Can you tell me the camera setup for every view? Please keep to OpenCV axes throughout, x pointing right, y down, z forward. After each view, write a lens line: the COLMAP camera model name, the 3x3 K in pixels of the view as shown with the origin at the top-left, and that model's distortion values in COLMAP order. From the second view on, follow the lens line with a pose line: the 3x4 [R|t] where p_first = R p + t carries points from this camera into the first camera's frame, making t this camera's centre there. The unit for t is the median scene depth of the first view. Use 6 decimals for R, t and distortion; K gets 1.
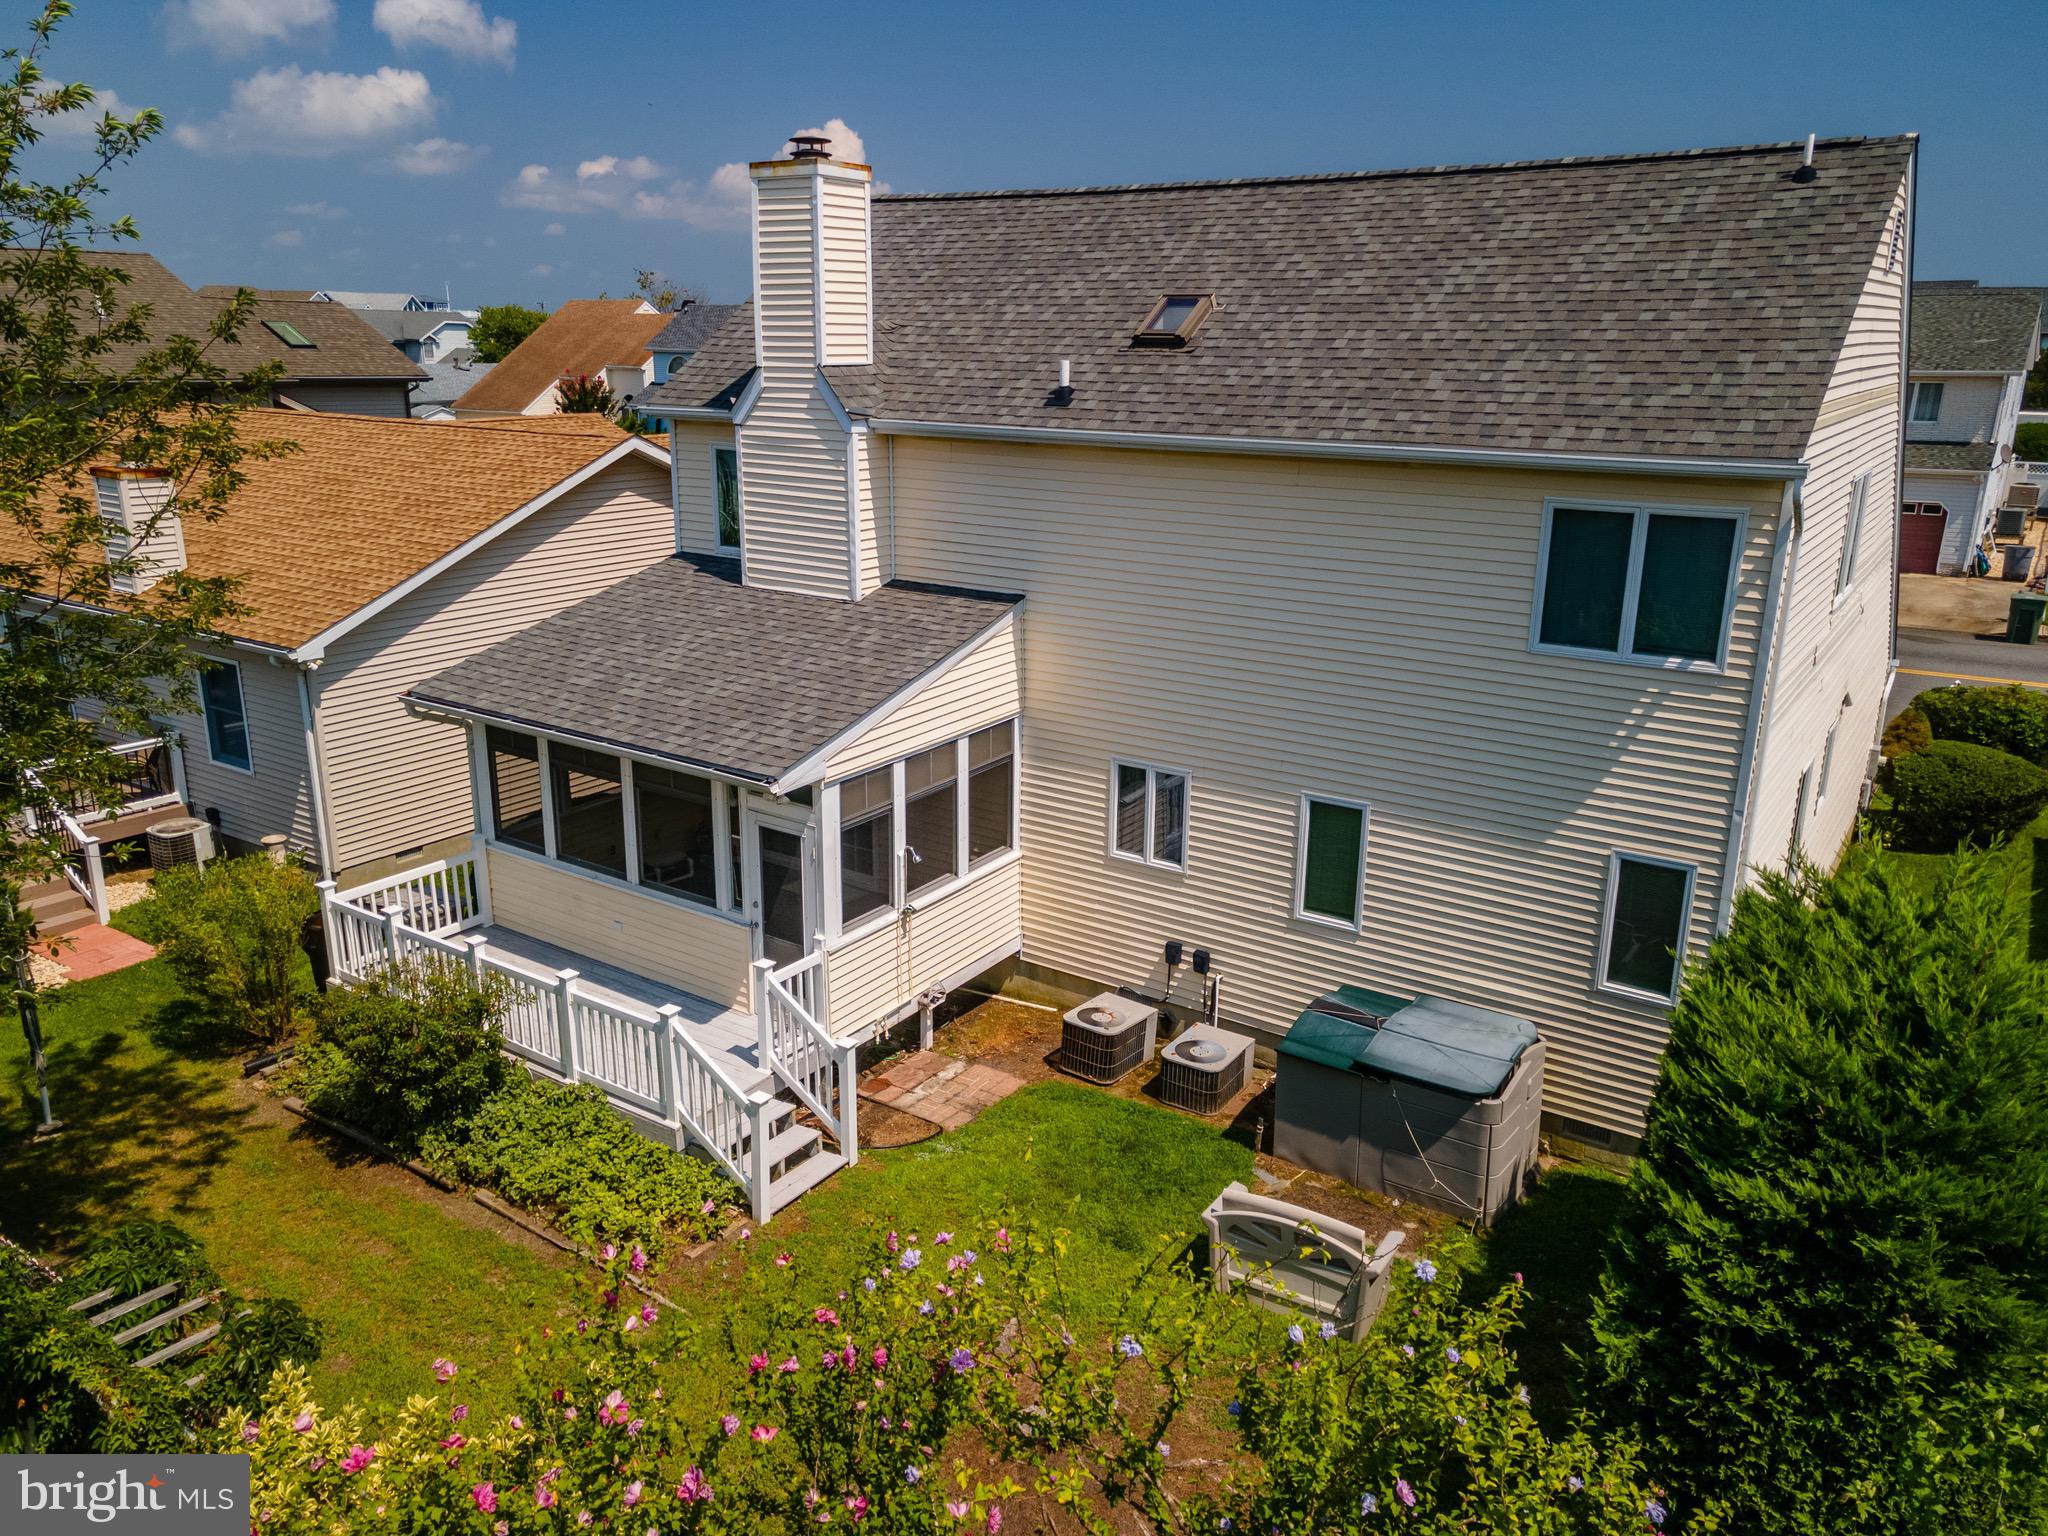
lens RADIAL K [[1485.9, 0, 1011.1], [0, 1485.9, 756.1], [0, 0, 1]] dist [0.031970, 0.027144]
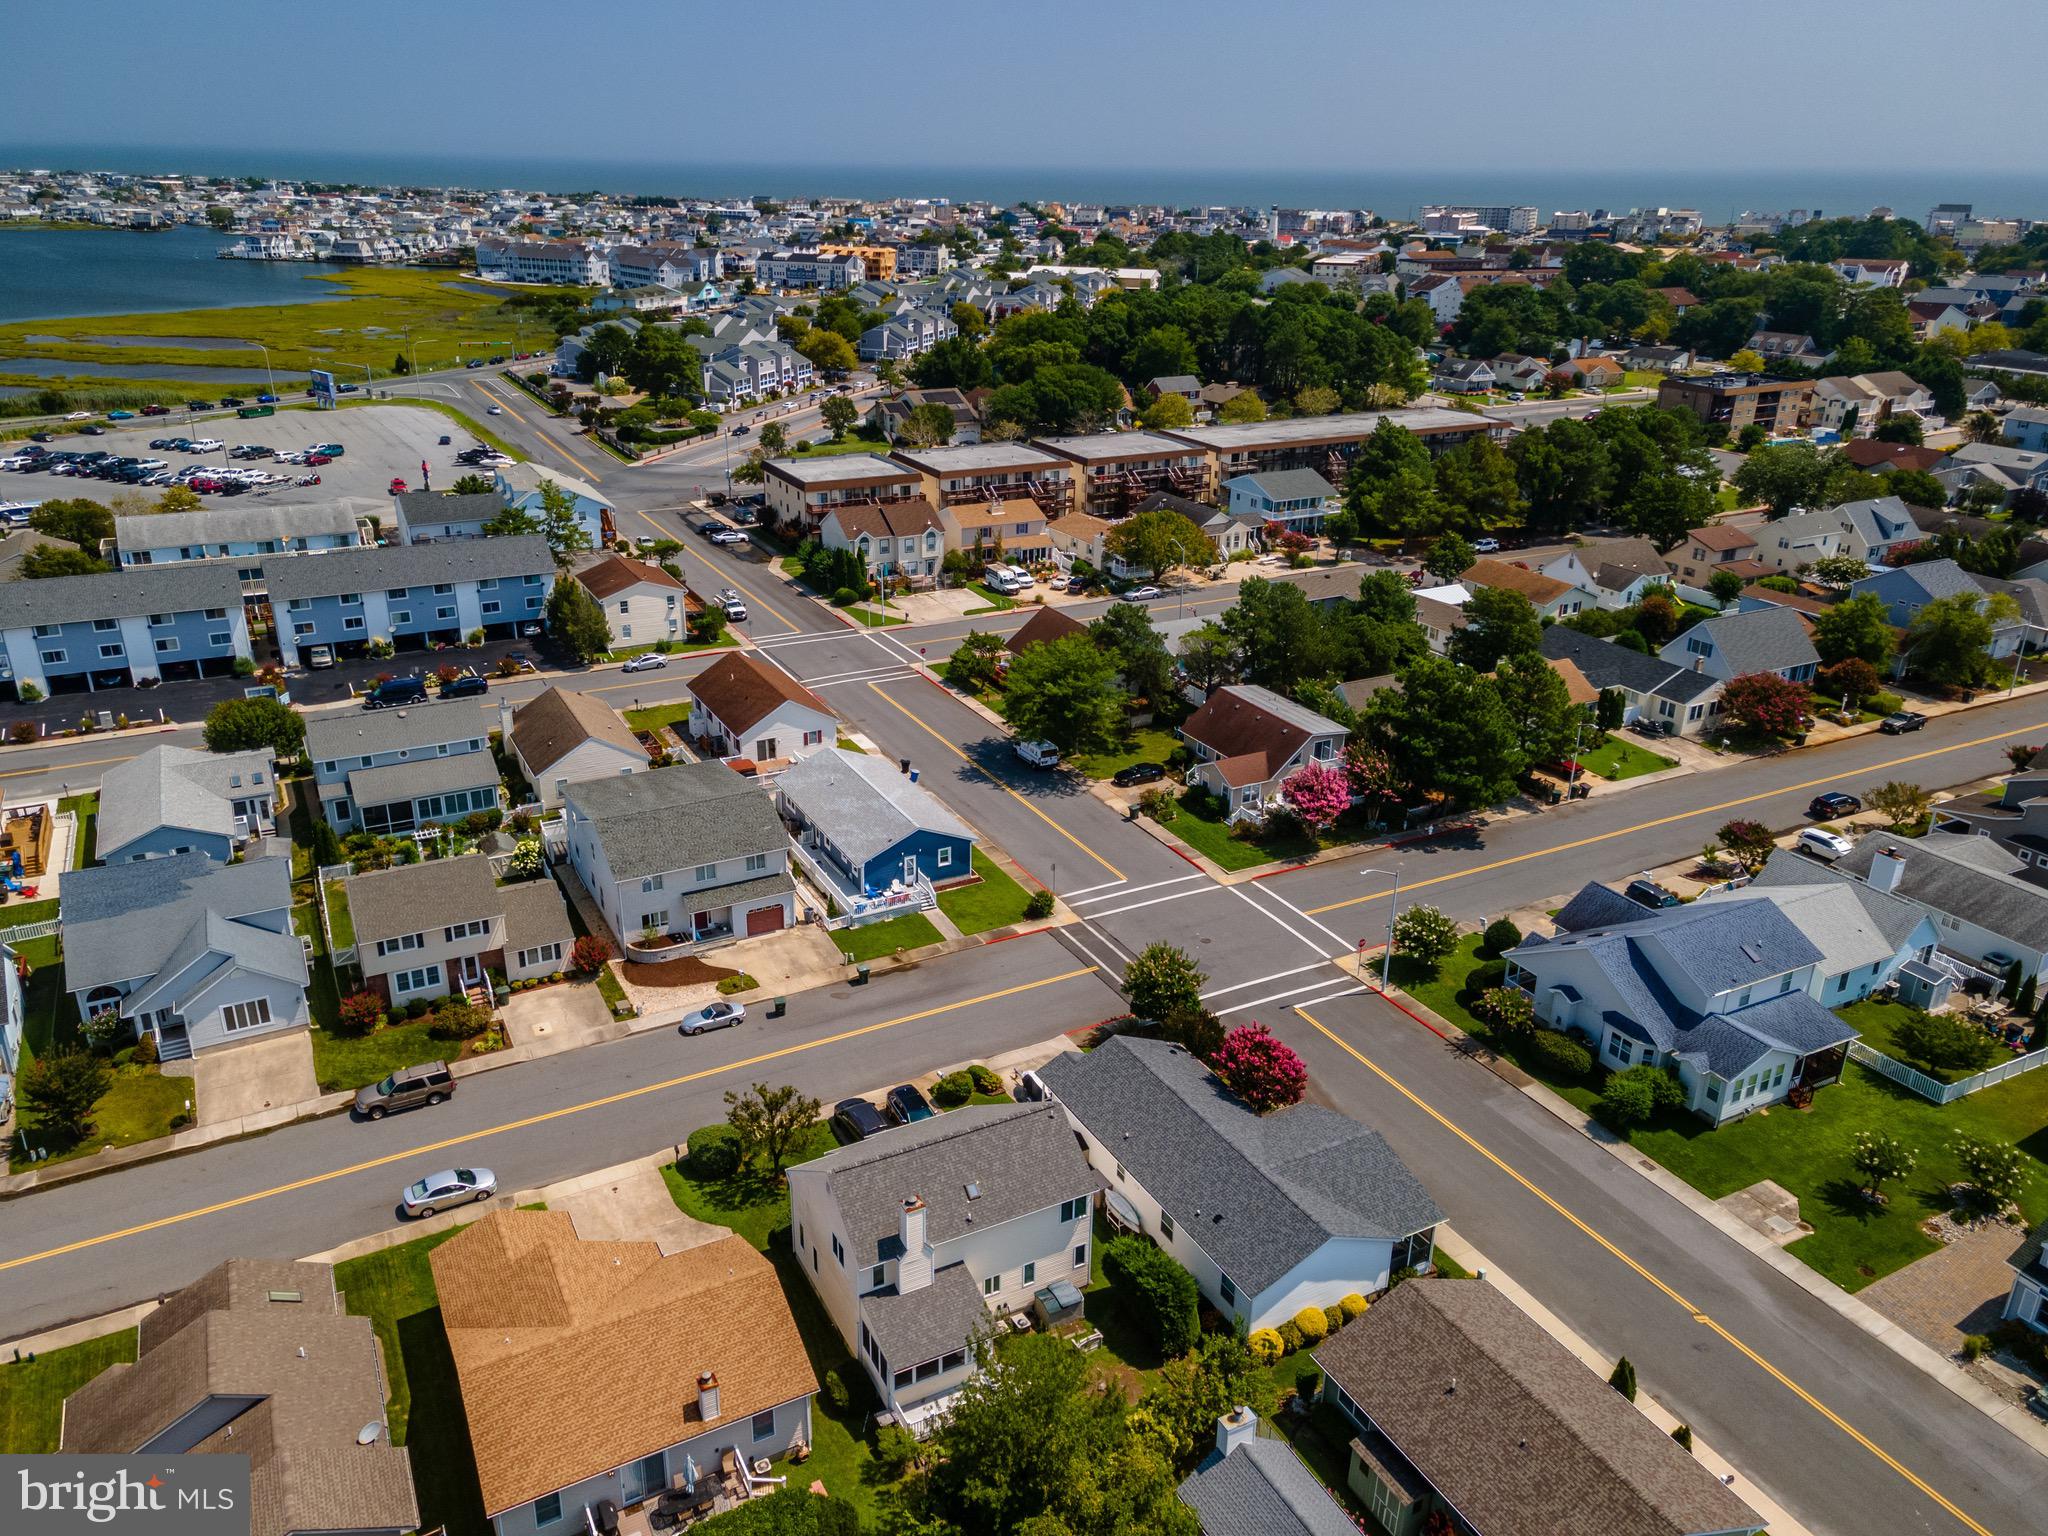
lens RADIAL K [[1485.9, 0, 1013.8], [0, 1485.9, 760.3], [0, 0, 1]] dist [0.031970, 0.027144]
pose [[0.466629, -0.336515, 0.817933, -3.308849], [0.234943, 0.938727, 0.252178, -2.794274], [-0.852677, 0.074494, 0.517099, -1.667418]]
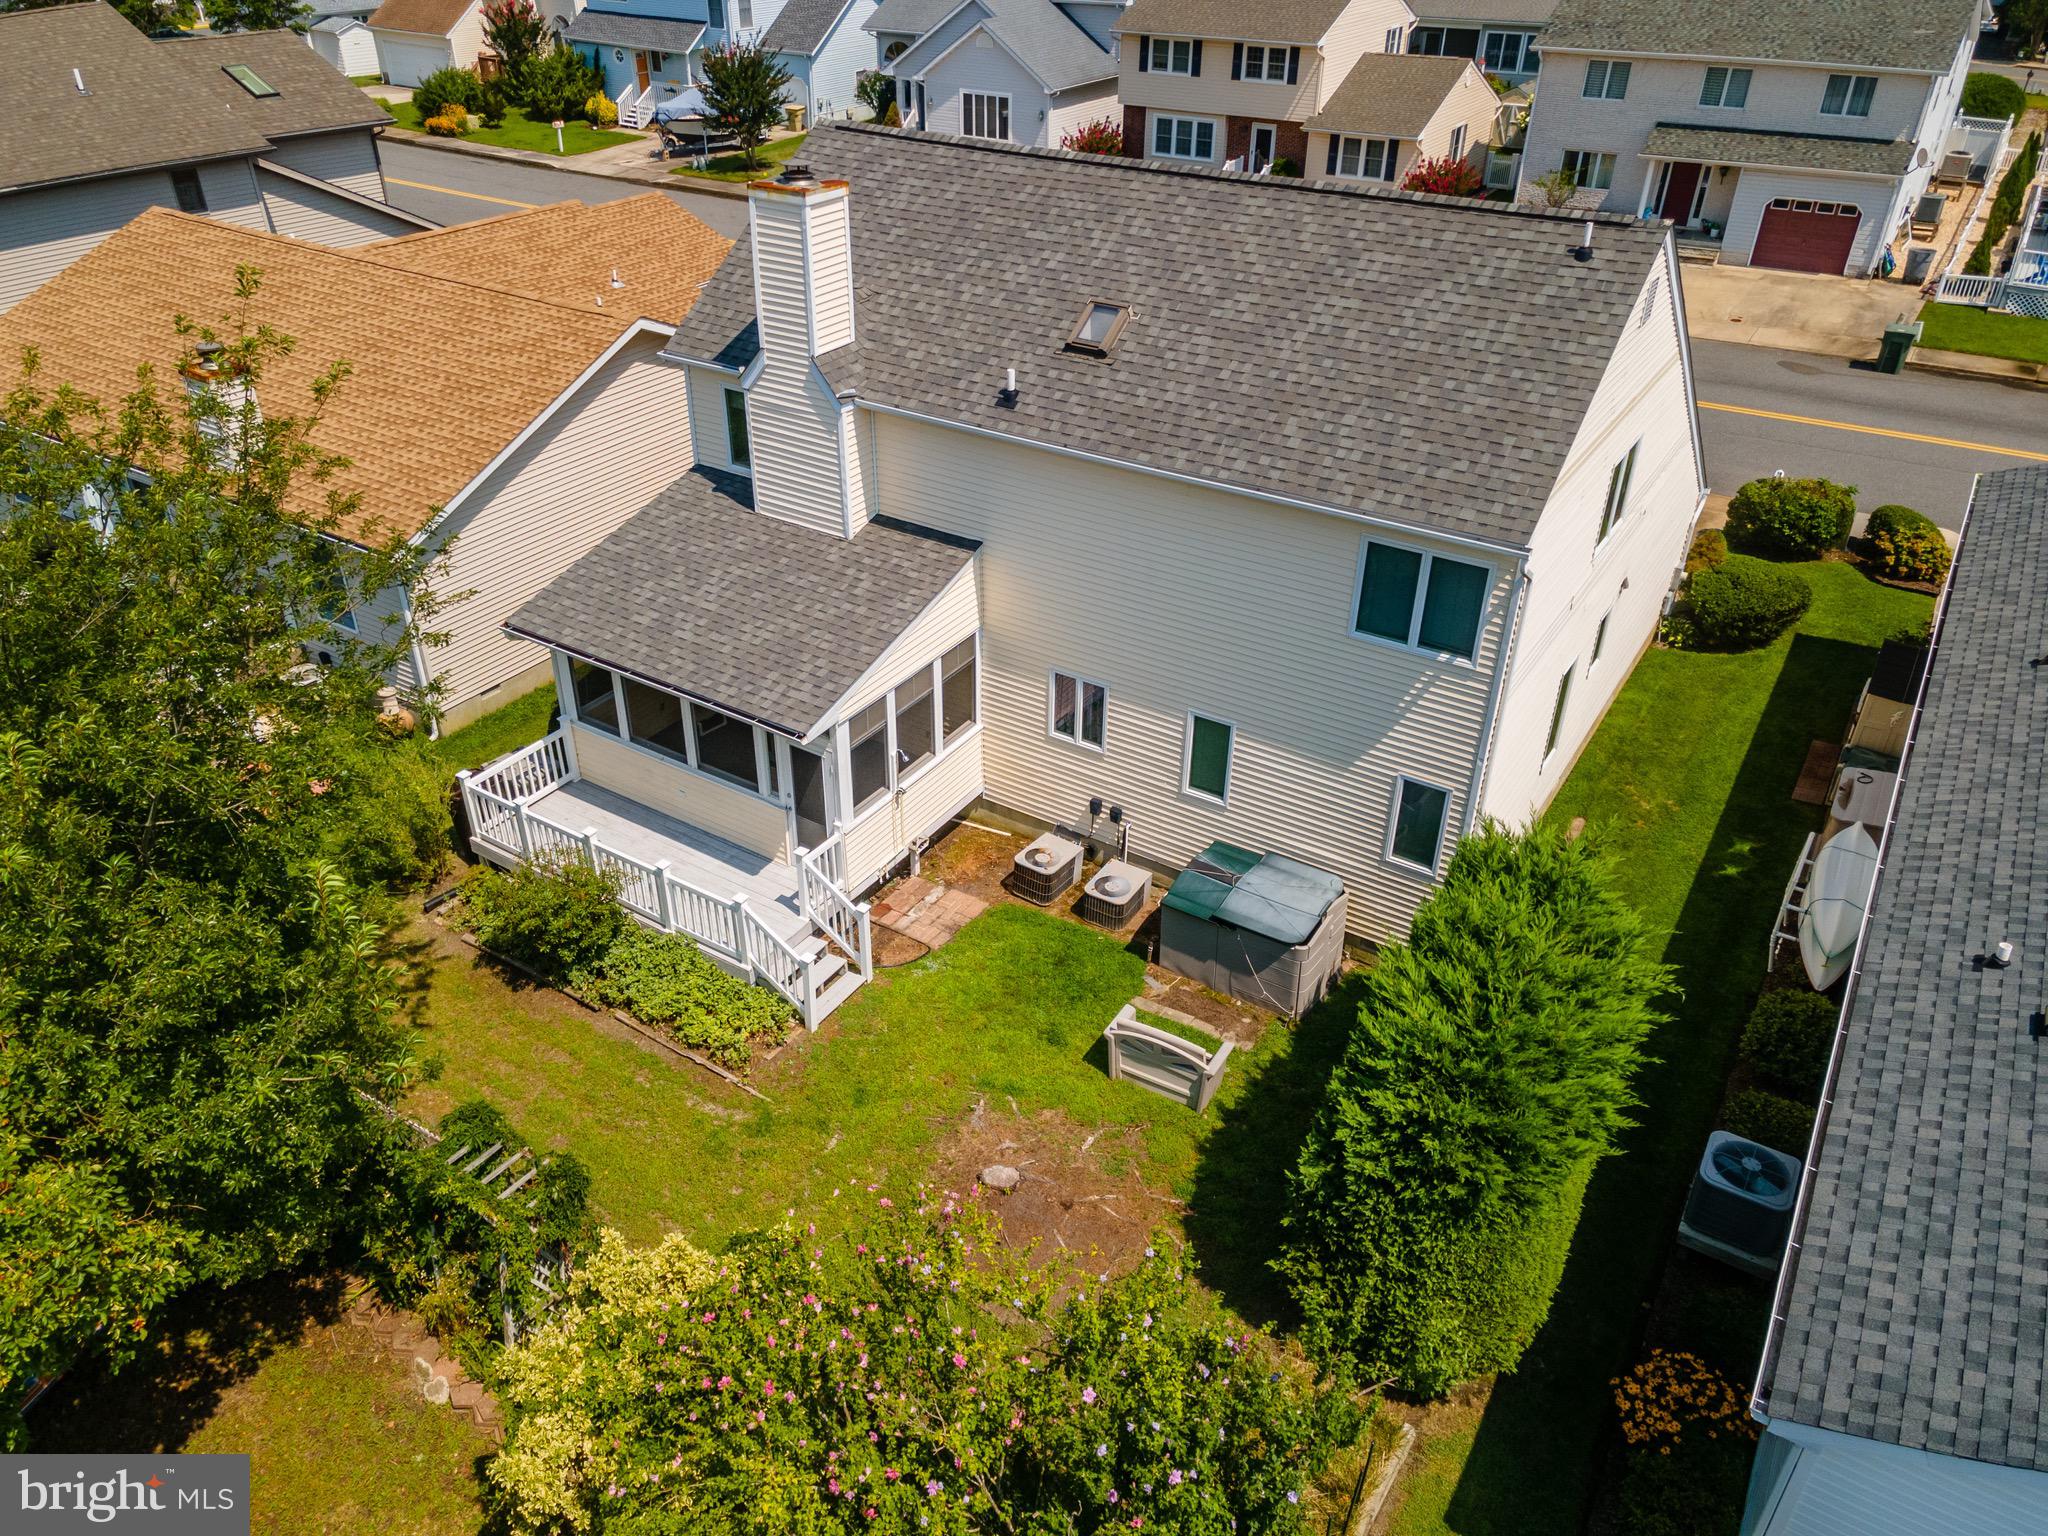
lens RADIAL K [[1485.9, 0, 1011.3], [0, 1485.9, 754.2], [0, 0, 1]] dist [0.031970, 0.027144]
pose [[0.999600, -0.016485, 0.022962, 0.001925], [0.009553, 0.961551, 0.274462, -0.304487], [-0.026603, -0.274133, 0.961324, -0.302983]]
